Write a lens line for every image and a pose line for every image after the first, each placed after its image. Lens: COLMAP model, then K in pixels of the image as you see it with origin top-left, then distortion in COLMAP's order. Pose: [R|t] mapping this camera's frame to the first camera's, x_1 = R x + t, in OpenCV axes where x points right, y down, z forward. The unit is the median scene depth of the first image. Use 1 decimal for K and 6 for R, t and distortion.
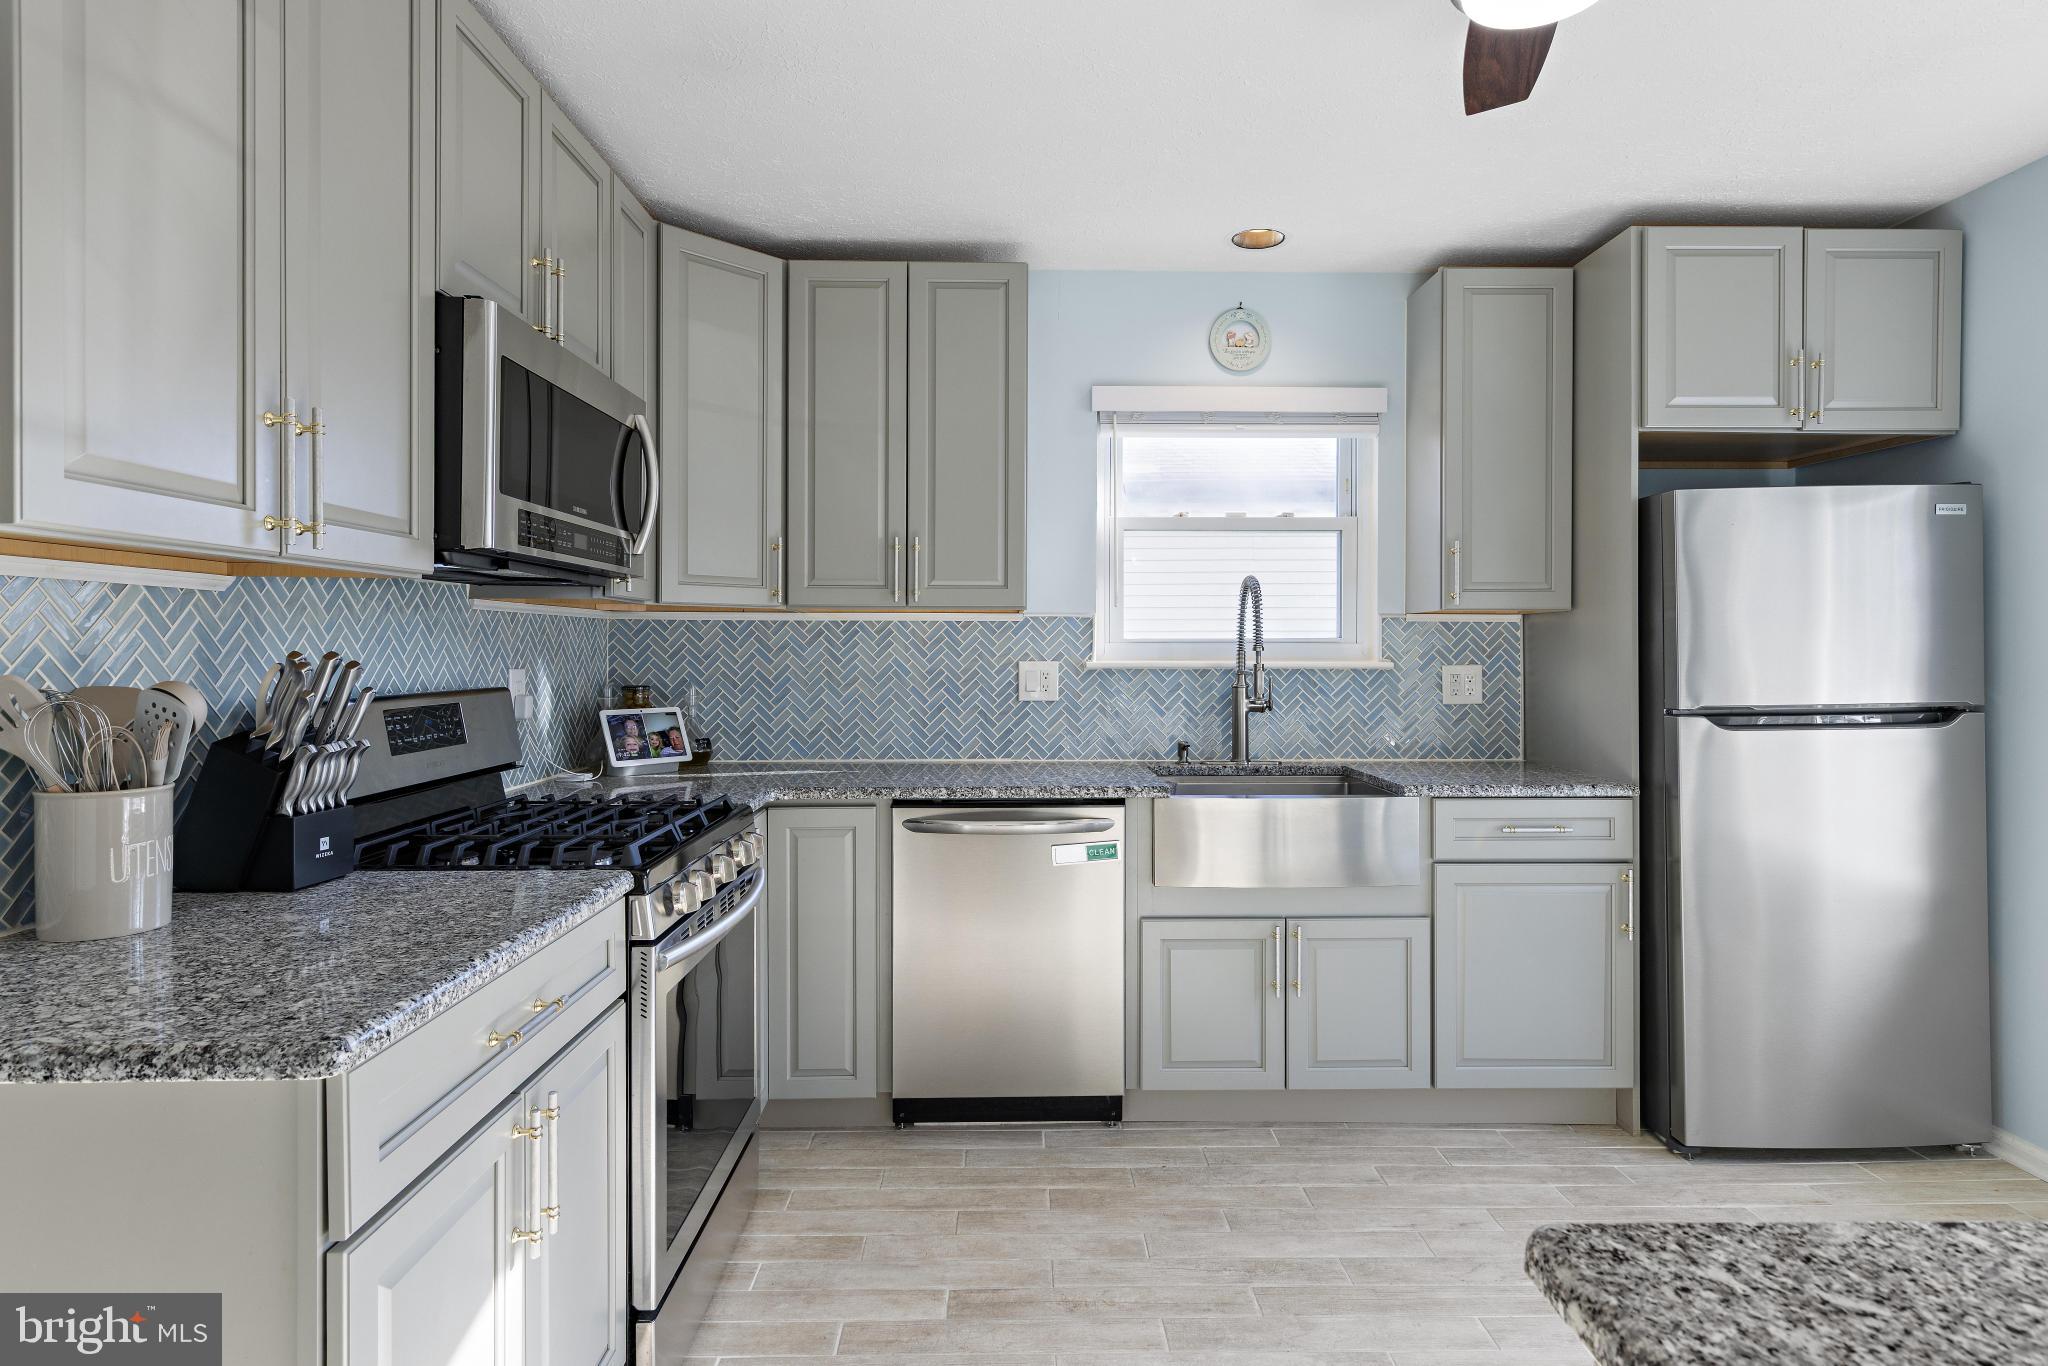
lens RADIAL K [[1104.1, 0, 1028.7], [0, 1104.1, 657.3], [0, 0, 1]] dist [-0.000014, -0.000237]
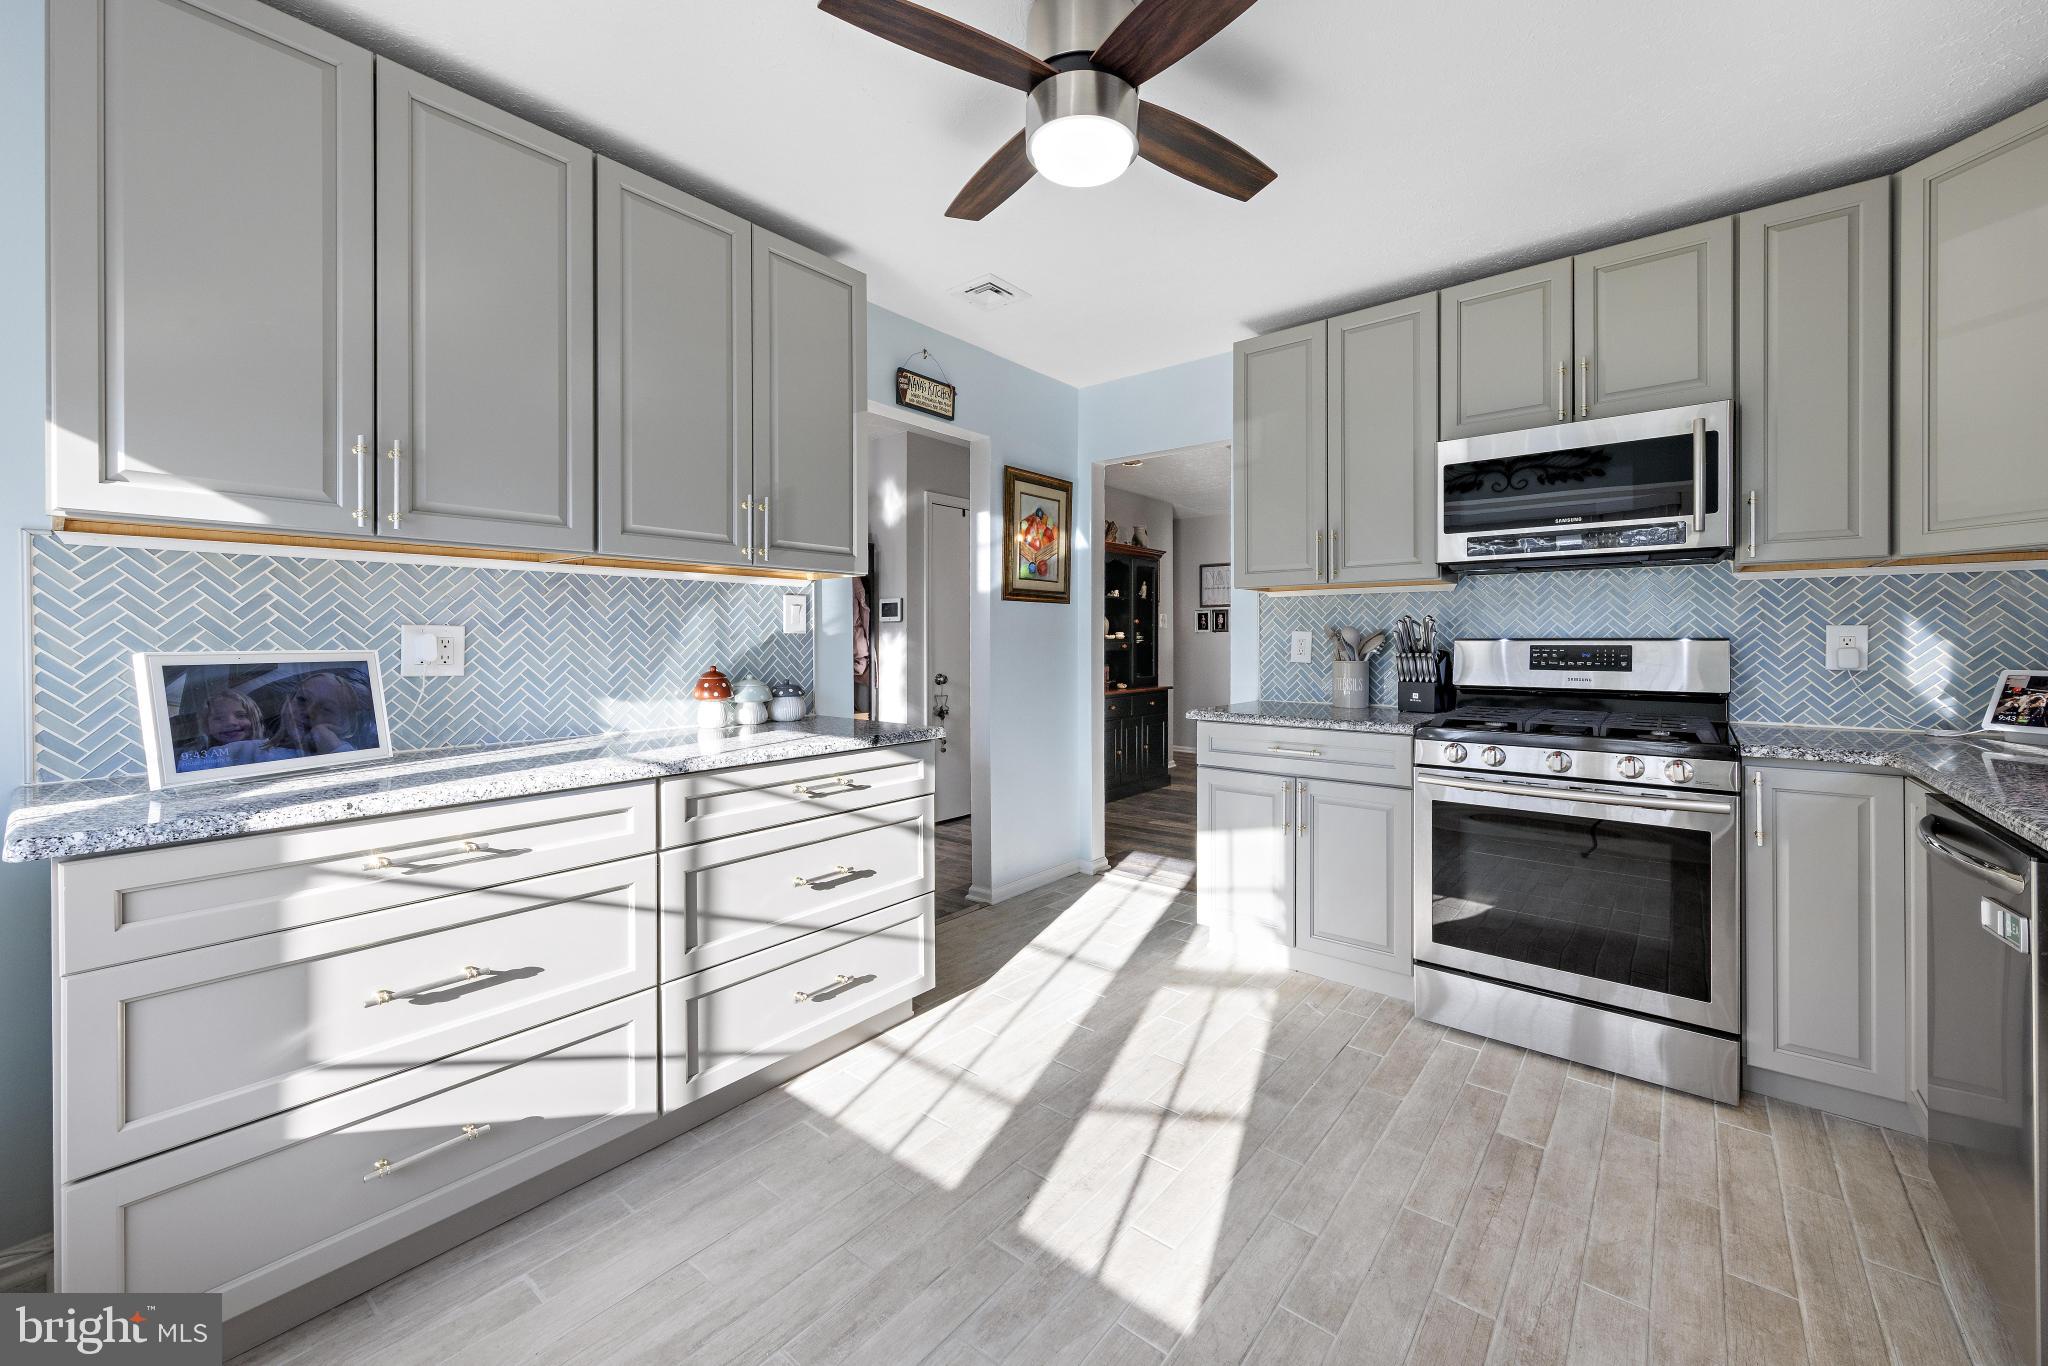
lens RADIAL K [[797.2, 0, 1044.6], [0, 797.2, 643.5], [0, 0, 1]] dist [-0.001504, -0.000269]
pose [[-0.637533, 0.005218, -0.770405, 0.694841], [-0.004938, 0.999929, 0.010859, 0.023983], [0.770407, 0.010728, -0.637462, 0.856565]]
